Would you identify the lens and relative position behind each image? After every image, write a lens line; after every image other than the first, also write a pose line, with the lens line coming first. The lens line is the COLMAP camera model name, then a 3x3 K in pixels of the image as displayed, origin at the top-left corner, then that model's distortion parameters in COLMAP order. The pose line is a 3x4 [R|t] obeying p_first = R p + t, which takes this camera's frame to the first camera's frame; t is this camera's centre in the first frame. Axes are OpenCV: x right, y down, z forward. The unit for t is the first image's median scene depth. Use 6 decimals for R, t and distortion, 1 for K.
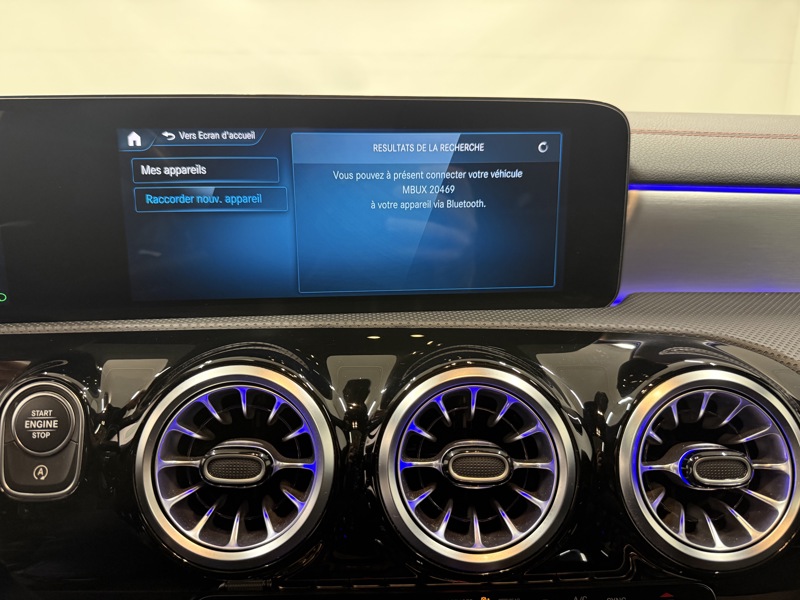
lens RADIAL K [[589.3, 0, 399.5], [0, 589.3, 310.1], [0, 0, 1]] dist [-0.002313, -0.044866]
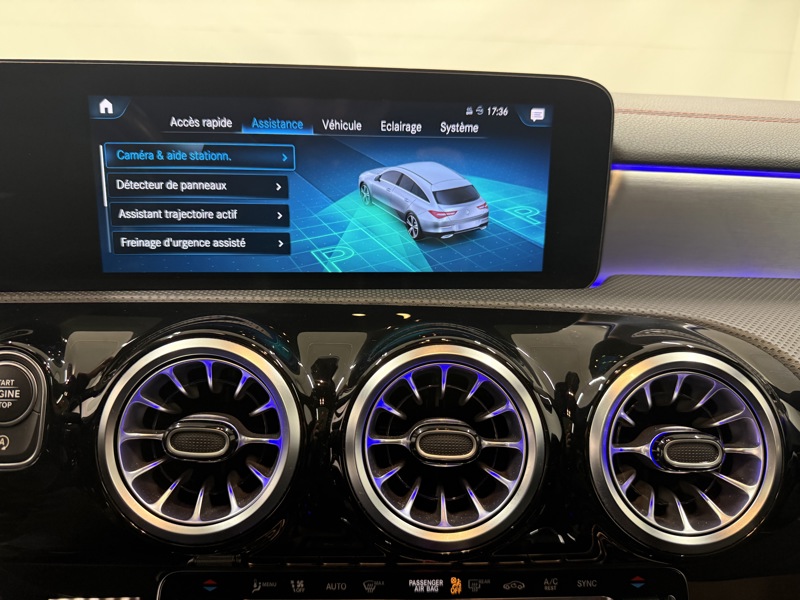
lens RADIAL K [[589.3, 0, 399.5], [0, 589.3, 310.1], [0, 0, 1]] dist [-0.002313, -0.044866]
pose [[0.999792, 0.019152, 0.007022, 0.043281], [-0.019315, 0.999529, 0.023844, 0.017670], [-0.006562, -0.023974, 0.999691, 0.018712]]
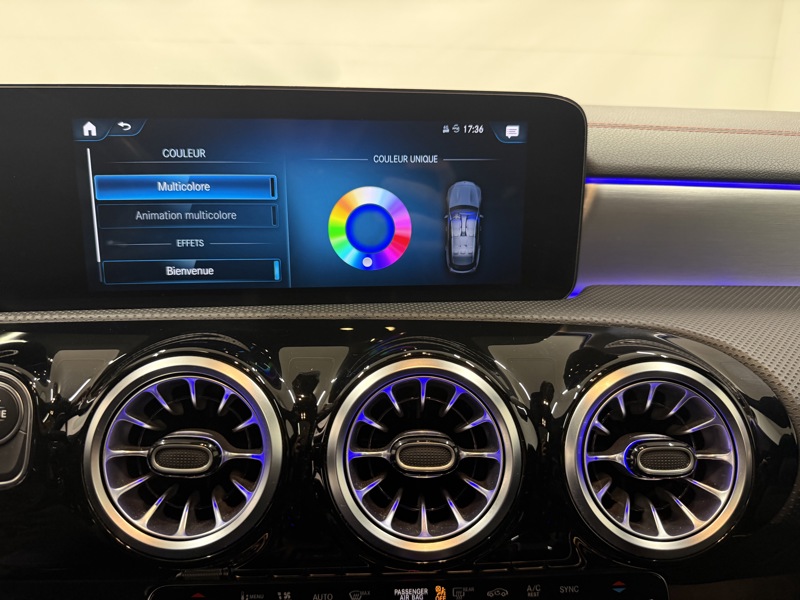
lens RADIAL K [[589.3, 0, 399.5], [0, 589.3, 310.1], [0, 0, 1]] dist [-0.002313, -0.044866]
pose [[0.999825, 0.003478, 0.018397, 0.068238], [-0.003702, 0.999919, 0.012167, 0.002235], [-0.018353, -0.012233, 0.999757, -0.007038]]
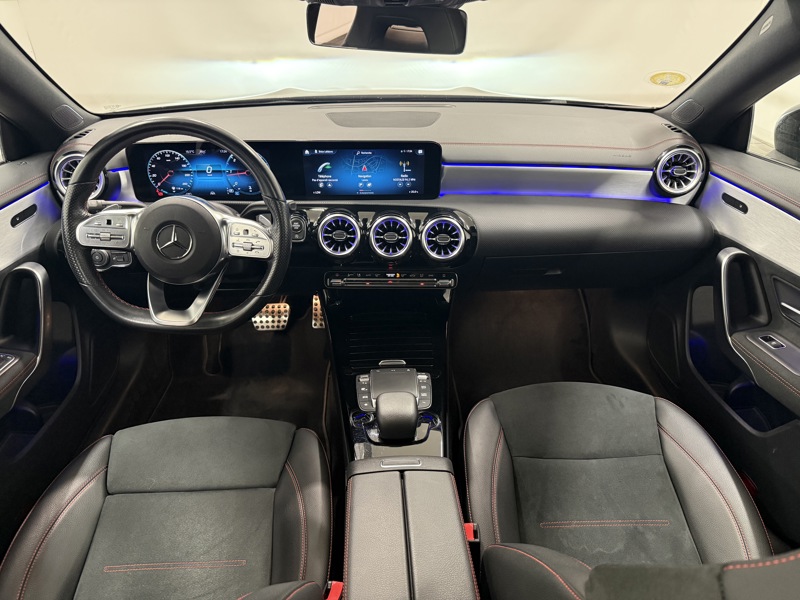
lens RADIAL K [[552.4, 0, 404.1], [0, 552.4, 309.1], [0, 0, 1]] dist [0.137053, -0.287447]
pose [[0.999266, 0.027034, -0.027141, 0.361679], [-0.018506, 0.961017, 0.275868, -0.387999], [0.033541, -0.275163, 0.960812, -3.268987]]
